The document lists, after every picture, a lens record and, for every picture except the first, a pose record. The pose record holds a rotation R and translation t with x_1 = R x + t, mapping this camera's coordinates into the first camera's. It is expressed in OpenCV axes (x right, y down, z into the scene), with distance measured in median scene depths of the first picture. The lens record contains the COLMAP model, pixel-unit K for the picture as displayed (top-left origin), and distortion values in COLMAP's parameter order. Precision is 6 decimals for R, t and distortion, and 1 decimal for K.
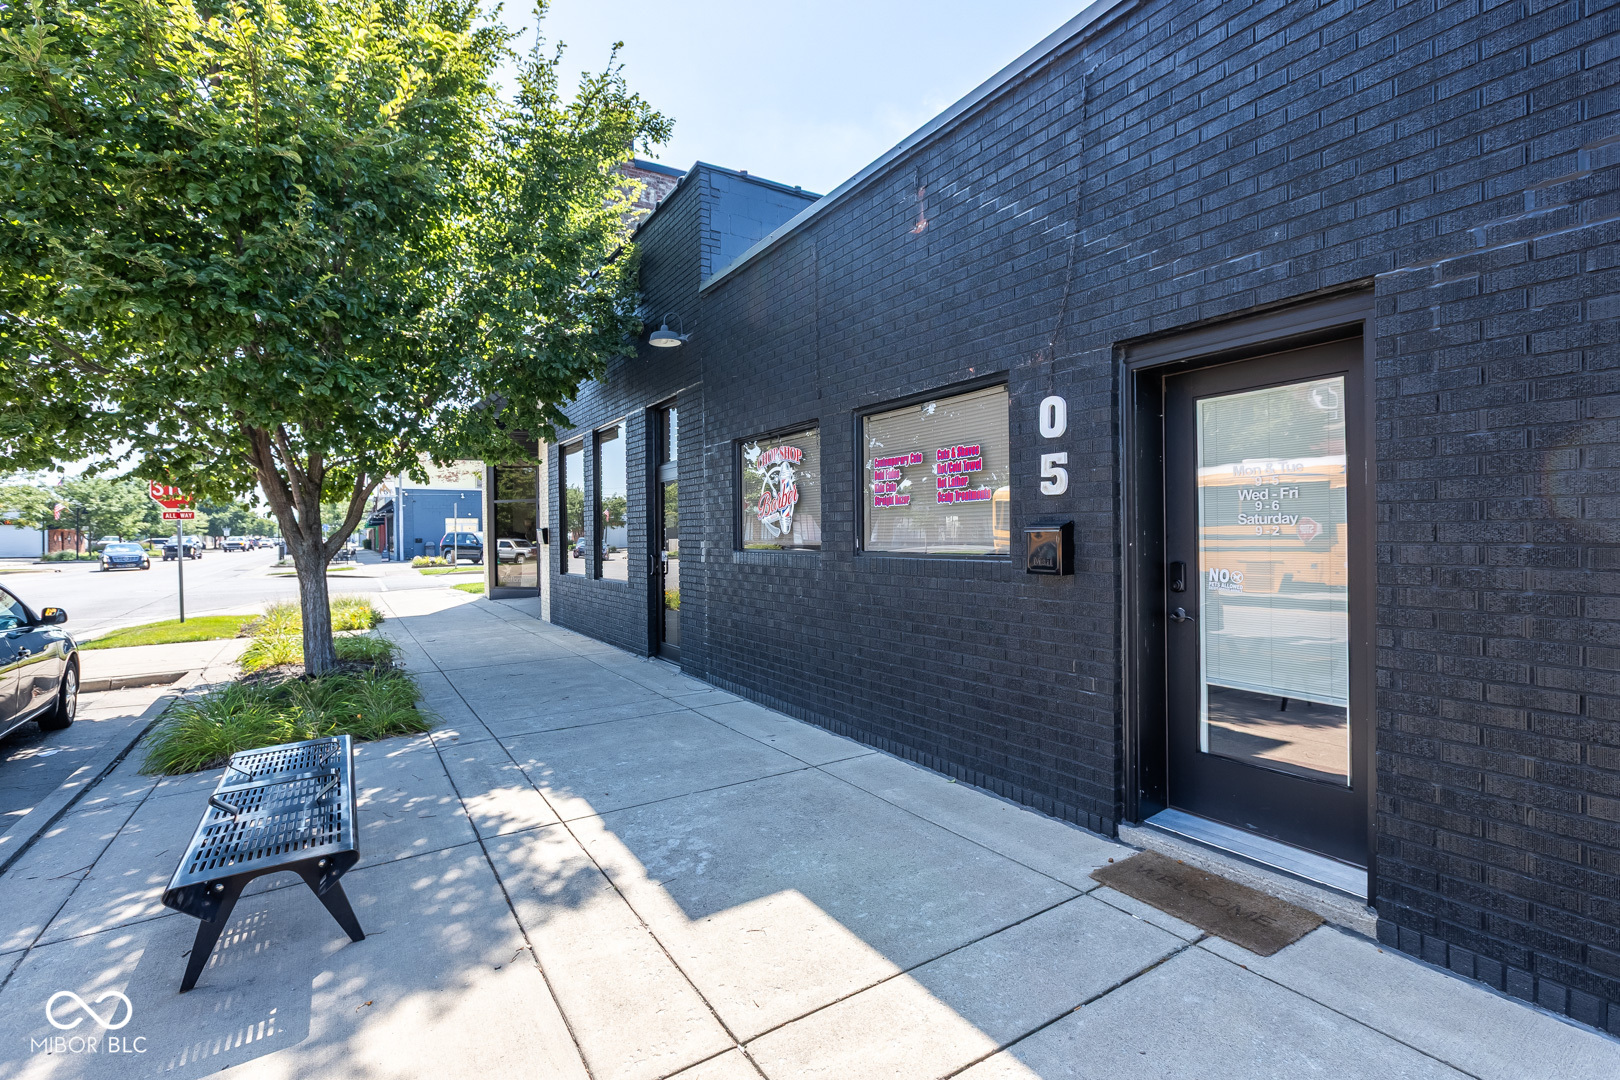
lens RADIAL K [[748.2, 0, 810.0], [0, 748.2, 540.0], [0, 0, 1]] dist [-0.017436, 0.007985]
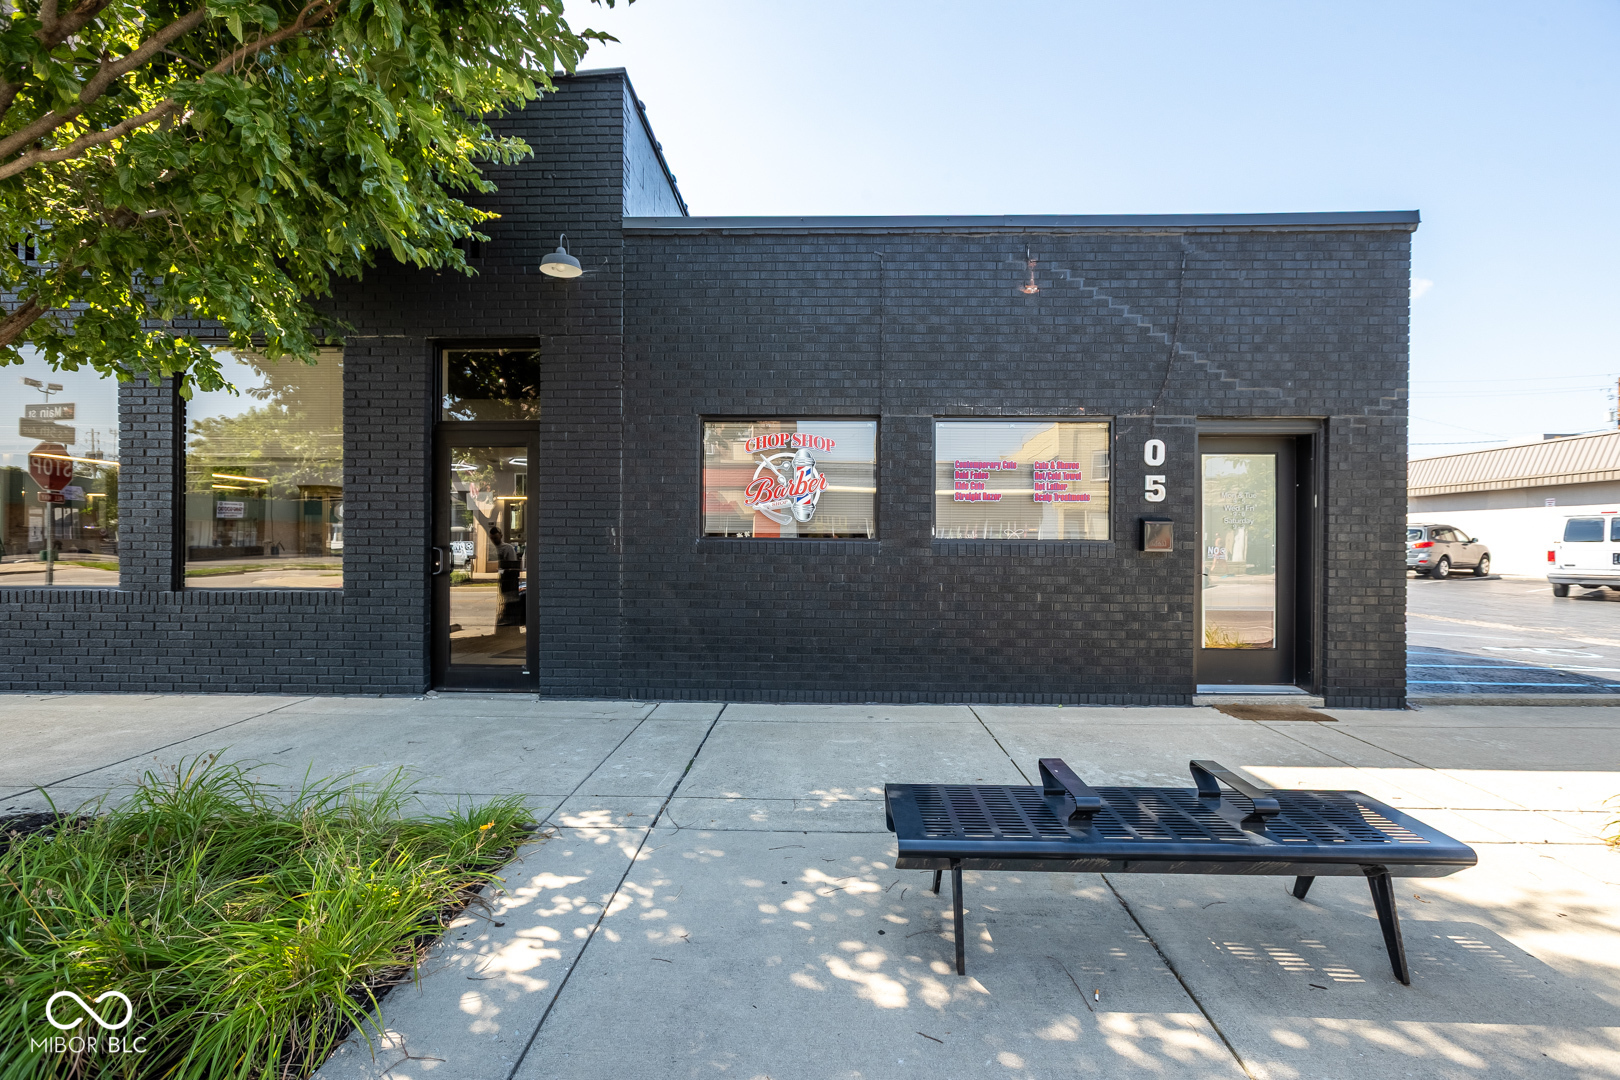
lens RADIAL K [[725.3, 0, 810.0], [0, 725.3, 540.0], [0, 0, 1]] dist [-0.010614, 0.006261]
pose [[0.551692, 0.017992, 0.833854, -1.409105], [-0.007394, 0.999834, -0.016681, 0.054583], [-0.834015, 0.003037, 0.551733, 0.787527]]
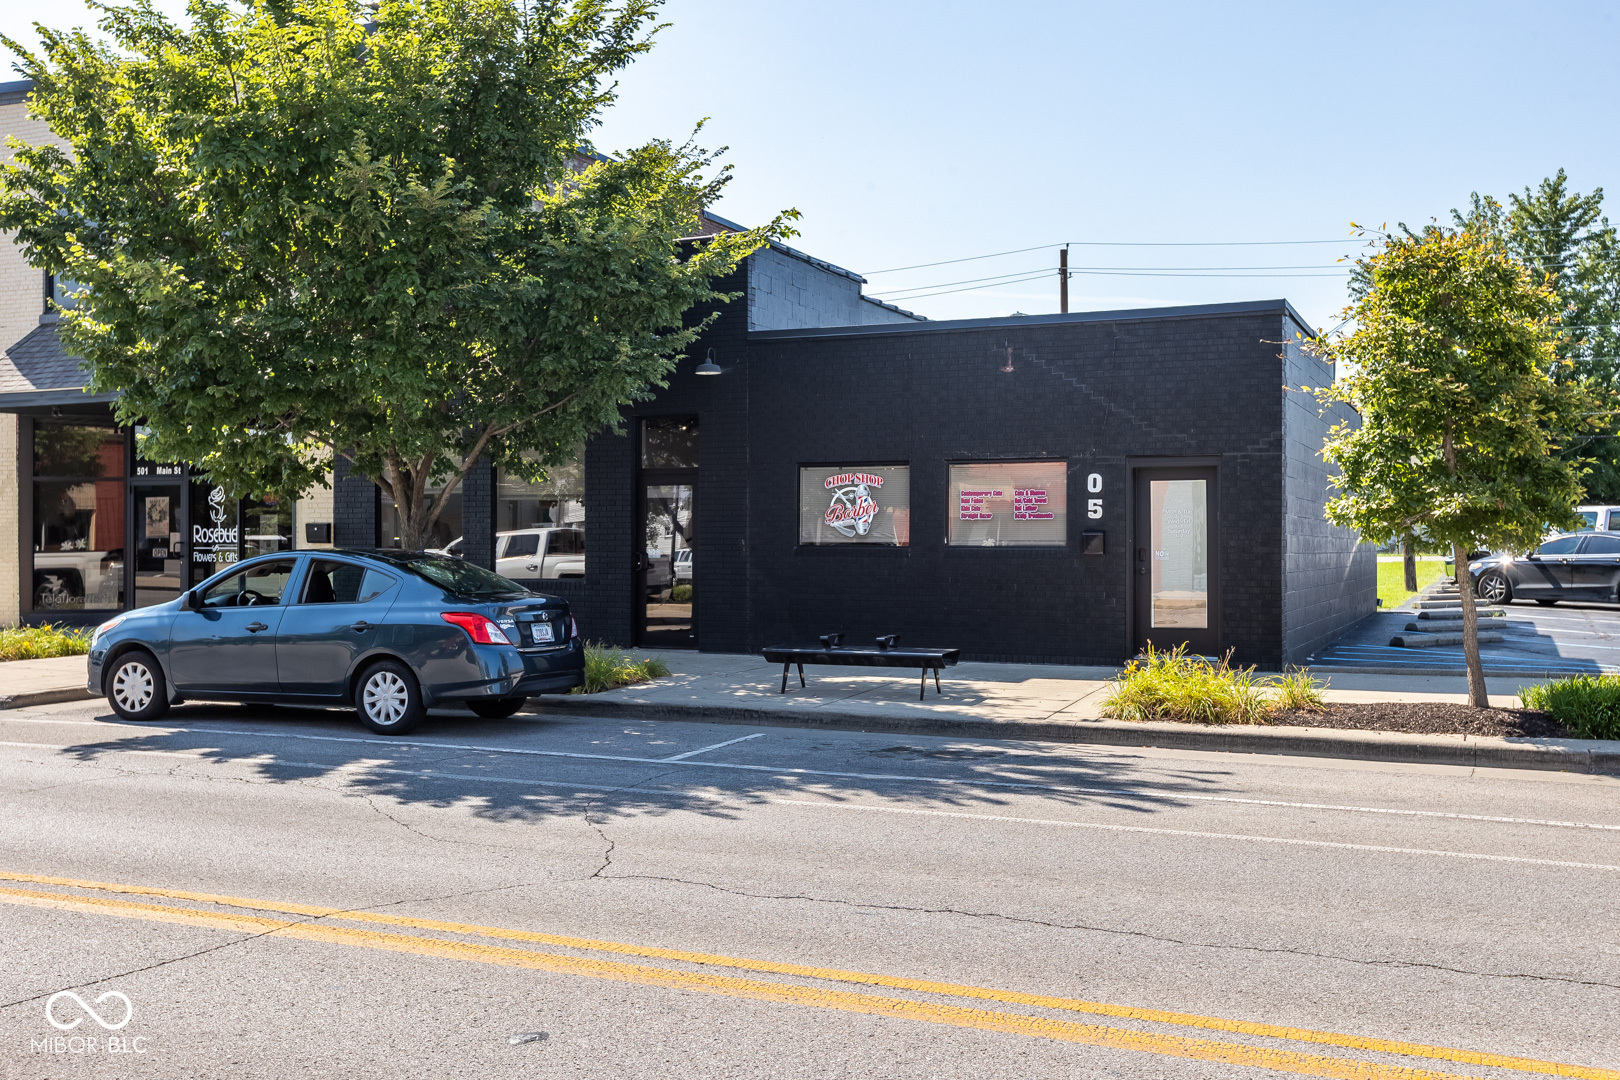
lens RADIAL K [[1578.6, 0, 809.3], [0, 1578.6, 533.3], [0, 0, 1]] dist [-0.005389, 0.017115]
pose [[0.827567, 0.017684, 0.561088, -3.094198], [-0.007991, 0.999774, -0.019723, 0.085849], [-0.561309, 0.011839, 0.827521, -2.471359]]
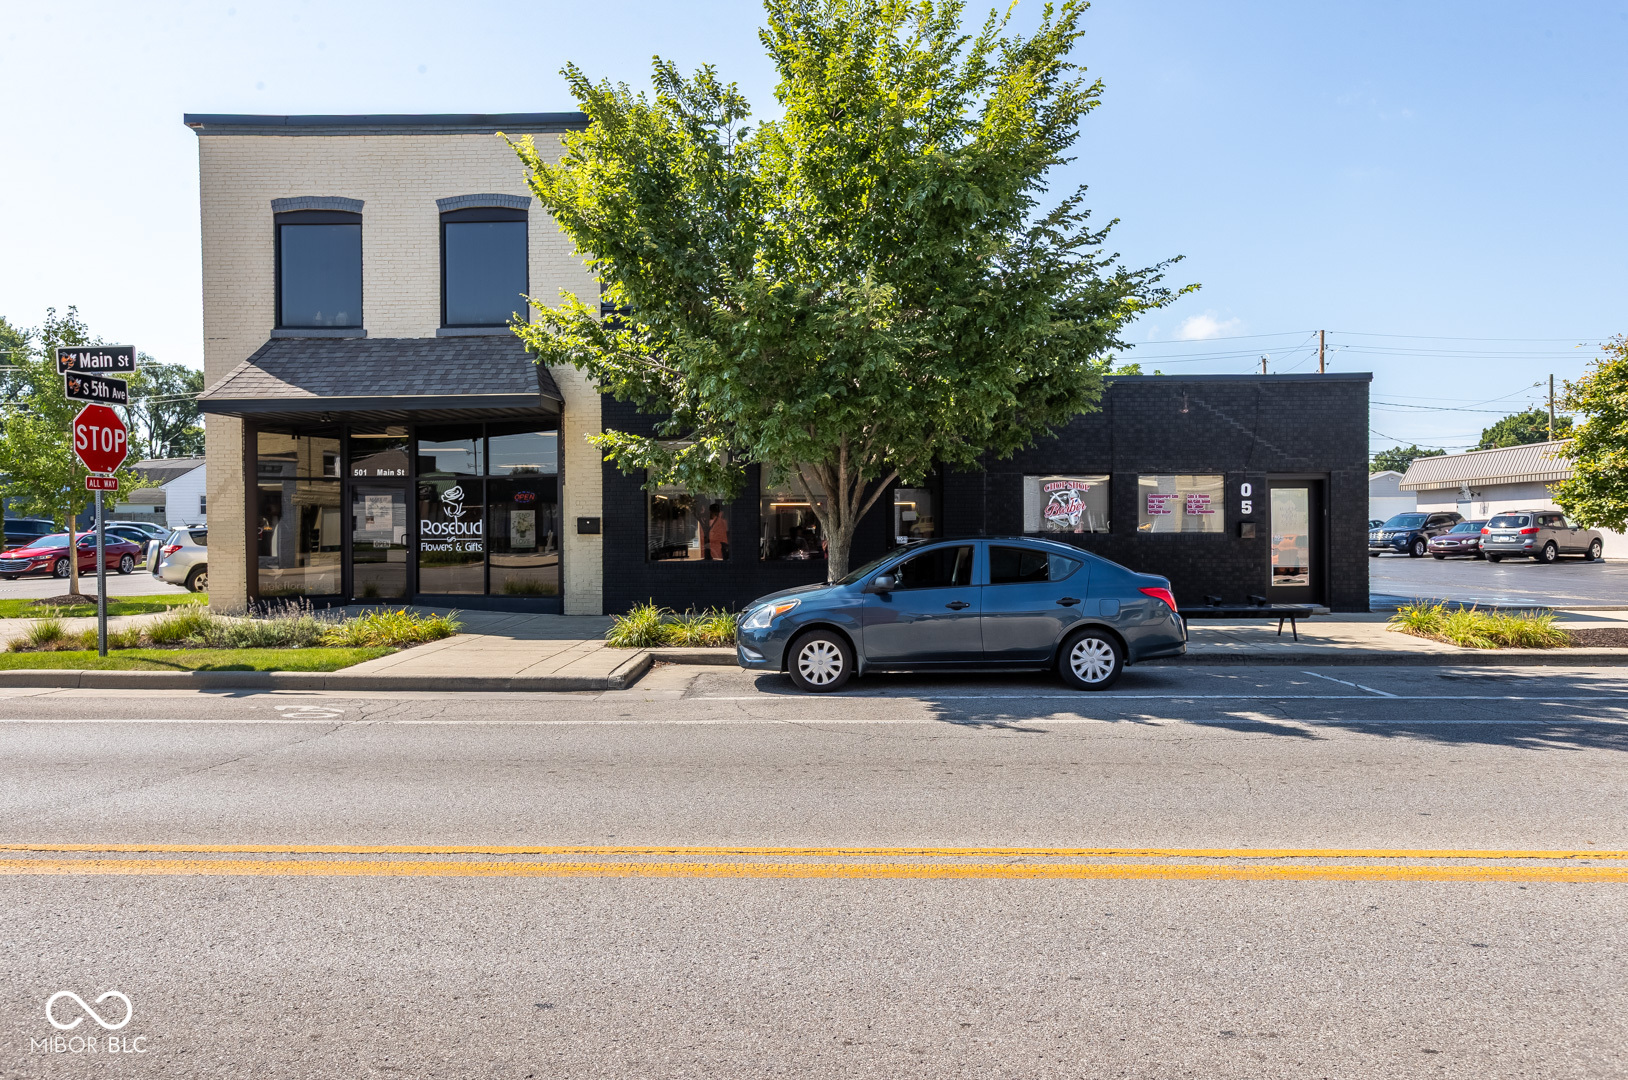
lens RADIAL K [[1018.4, 0, 810.4], [0, 1018.4, 533.3], [0, 0, 1]] dist [0.002041, 0.001513]
pose [[0.550247, 0.010265, 0.834939, -4.617089], [0.003838, 0.999883, -0.014822, 0.088845], [-0.834993, 0.011361, 0.550143, 0.141725]]
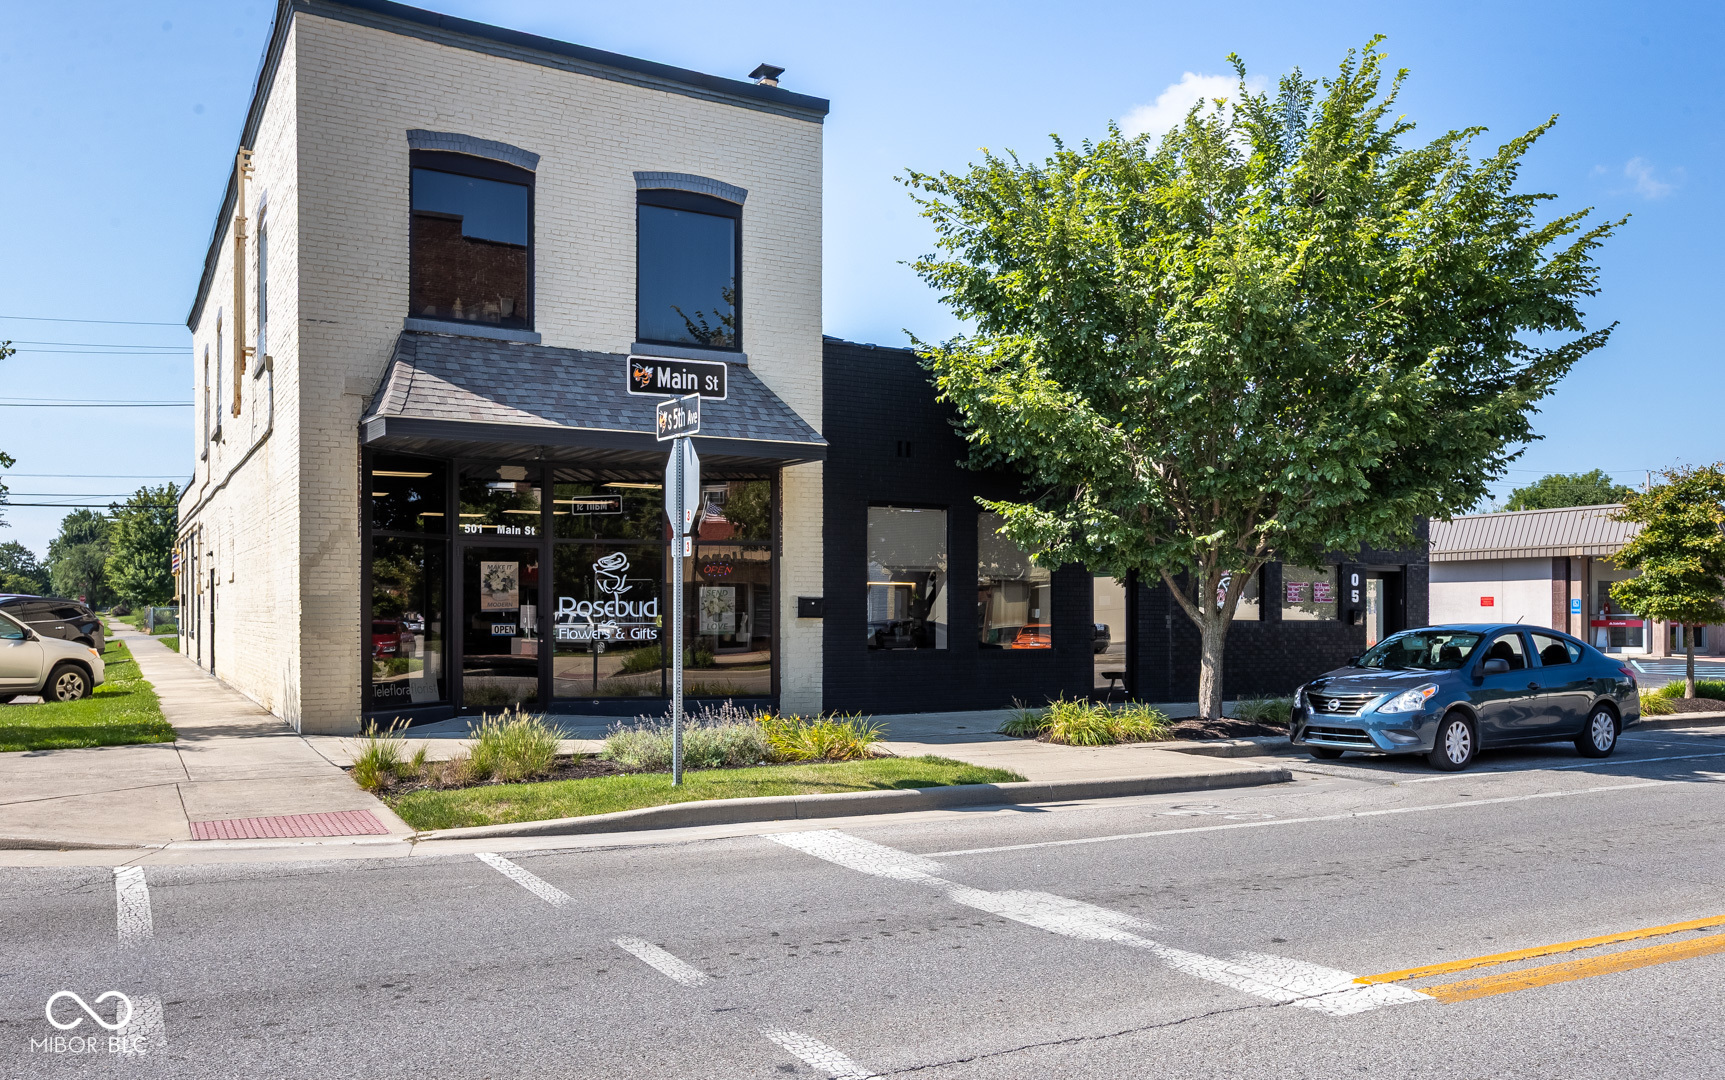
lens RADIAL K [[1322.5, 0, 828.4], [0, 1322.5, 618.1], [0, 0, 1]] dist [0.001482, 0.000545]
pose [[0.050775, 0.010709, 0.998653, -6.189353], [0.004110, 0.999932, -0.010931, 0.074310], [-0.998702, 0.004660, 0.050728, 3.256597]]
